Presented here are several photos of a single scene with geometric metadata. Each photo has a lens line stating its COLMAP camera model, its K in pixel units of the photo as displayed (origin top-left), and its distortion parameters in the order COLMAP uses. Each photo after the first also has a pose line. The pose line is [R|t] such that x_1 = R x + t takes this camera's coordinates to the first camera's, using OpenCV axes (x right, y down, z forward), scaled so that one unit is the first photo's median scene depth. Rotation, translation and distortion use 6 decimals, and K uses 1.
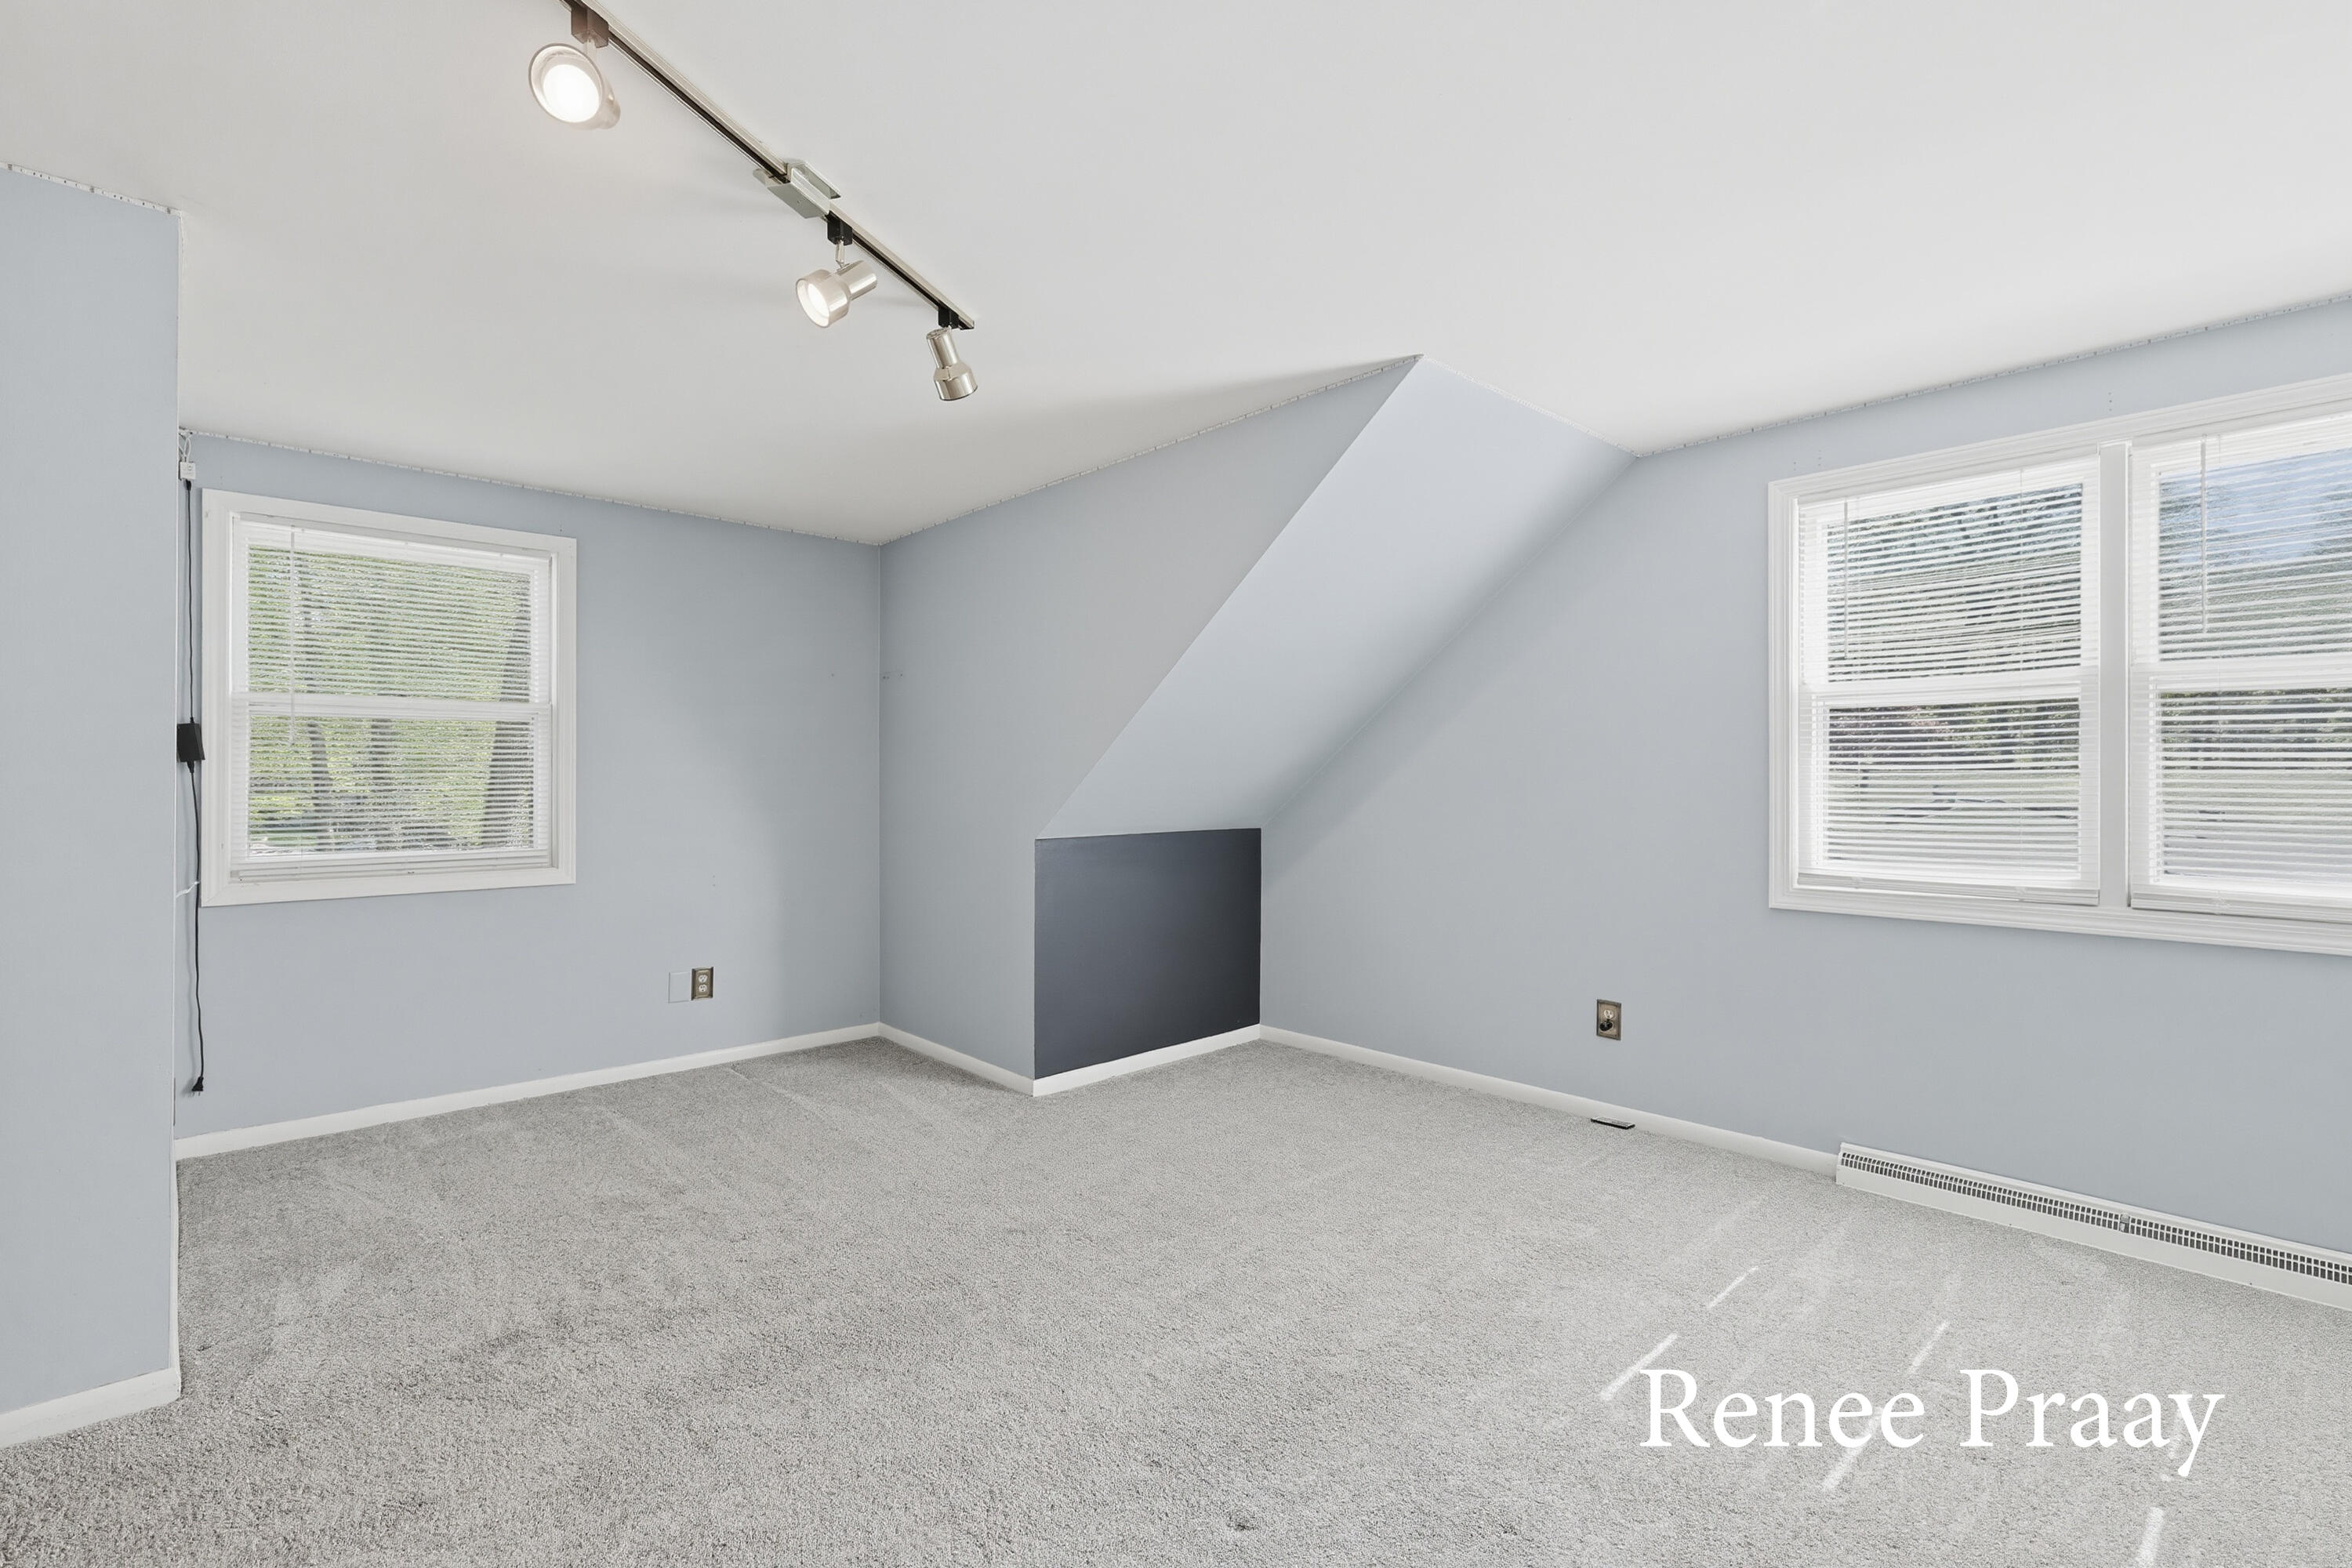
lens RADIAL K [[1062.3, 0, 1175.7], [0, 1062.3, 775.5], [0, 0, 1]] dist [0.000761, 0.000669]
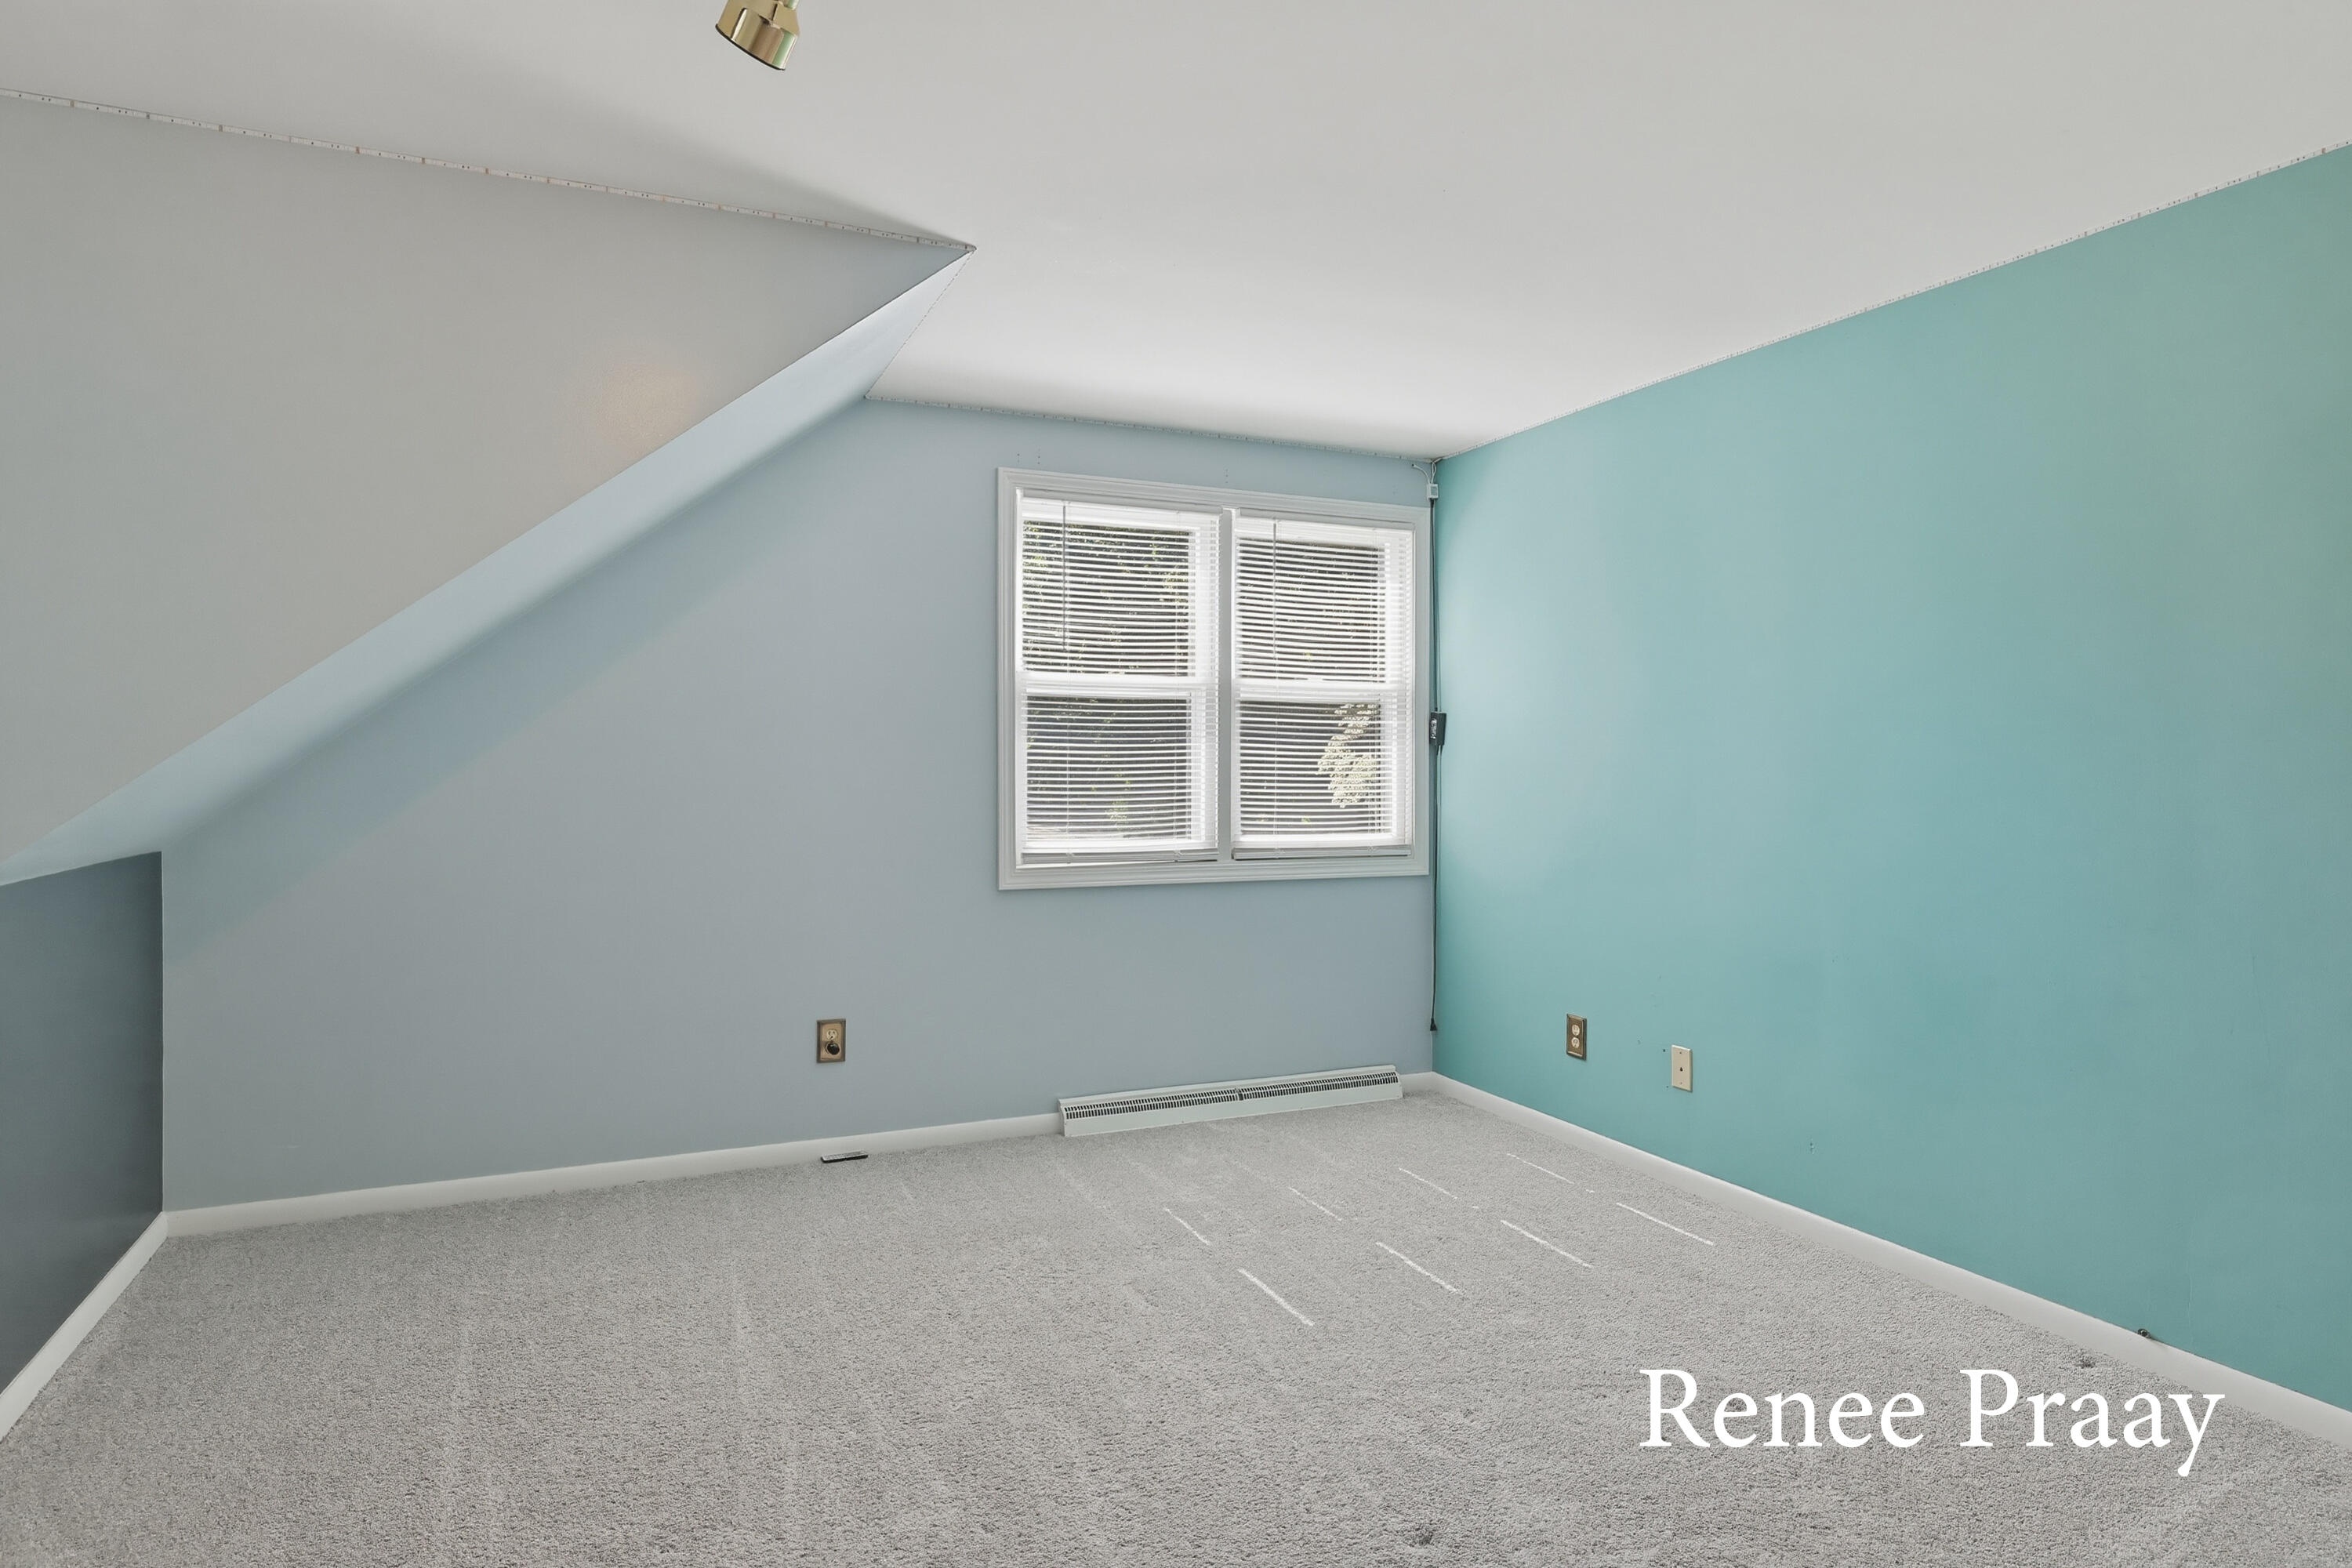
lens RADIAL K [[1346.8, 0, 1171.9], [0, 1346.8, 787.6], [0, 0, 1]] dist [-0.001145, 0.001776]
pose [[0.325694, -0.011490, 0.945405, -0.626935], [-0.002053, 0.999915, 0.012860, 0.010376], [-0.945473, -0.006129, 0.325643, 0.449806]]
